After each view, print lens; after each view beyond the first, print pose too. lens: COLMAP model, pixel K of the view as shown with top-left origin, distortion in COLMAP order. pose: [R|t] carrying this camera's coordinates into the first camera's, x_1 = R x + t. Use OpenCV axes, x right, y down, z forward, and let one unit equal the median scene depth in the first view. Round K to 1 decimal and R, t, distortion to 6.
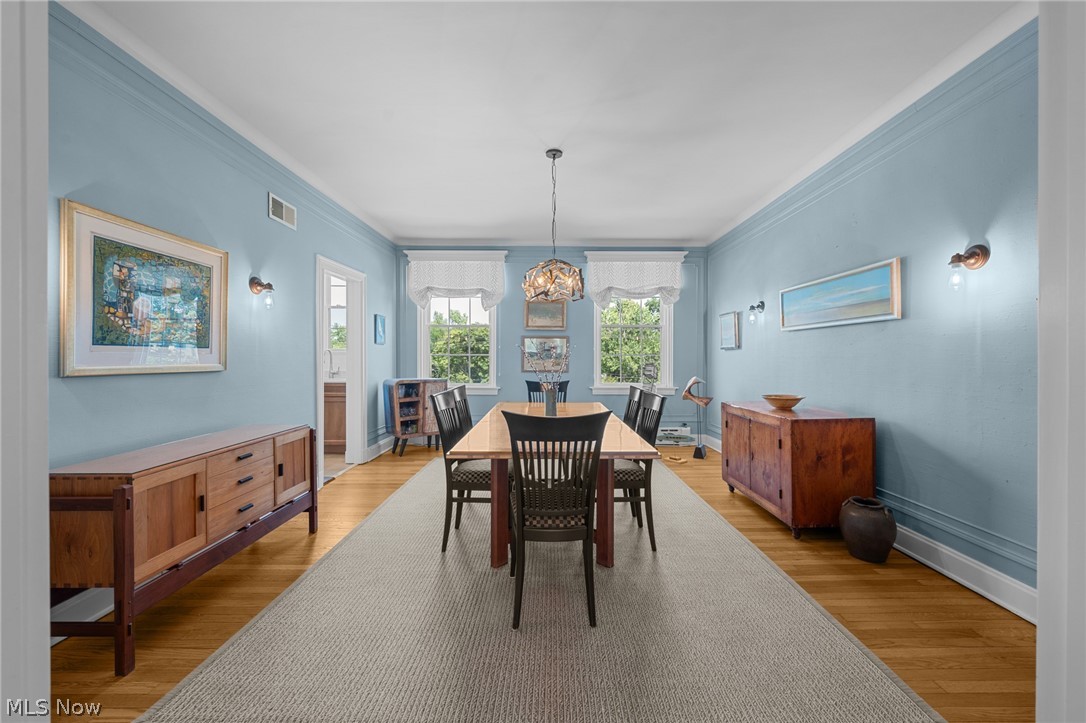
lens RADIAL K [[416.0, 0, 548.2], [0, 416.0, 356.9], [0, 0, 1]] dist [0.002077, 0.000430]
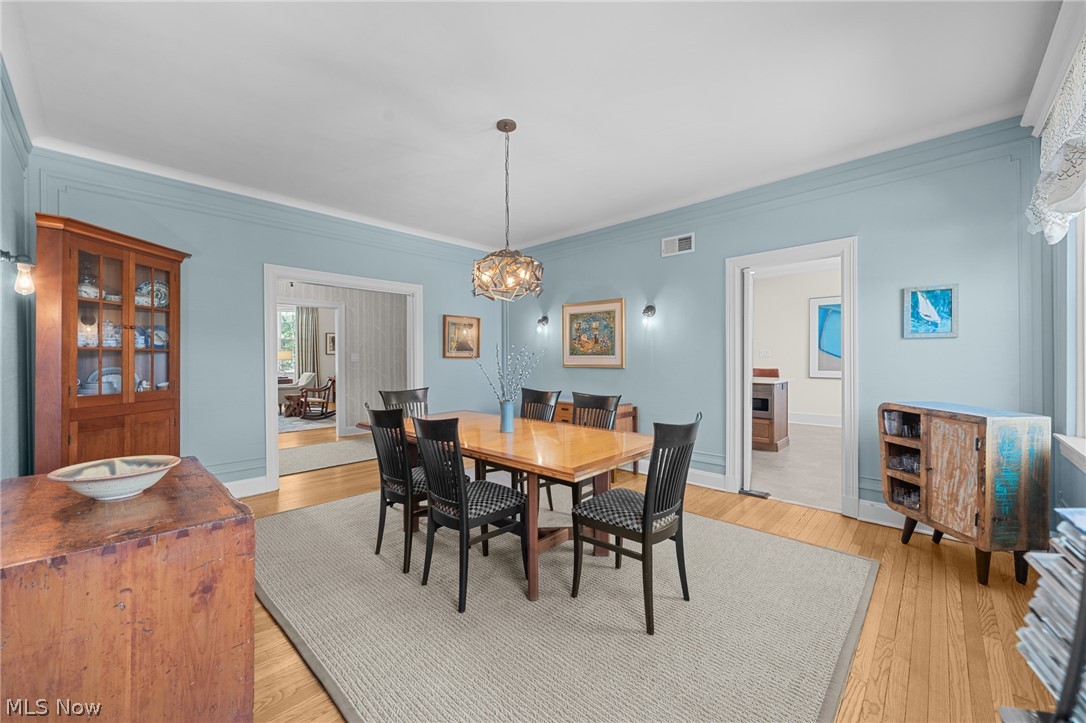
lens RADIAL K [[416.0, 0, 544.3], [0, 416.0, 359.1], [0, 0, 1]] dist [0.002077, 0.000430]
pose [[-0.667481, 0.006316, -0.744600, 0.709300], [0.003544, 0.999980, 0.005306, -0.015452], [0.744619, 0.000903, -0.667490, 1.923158]]
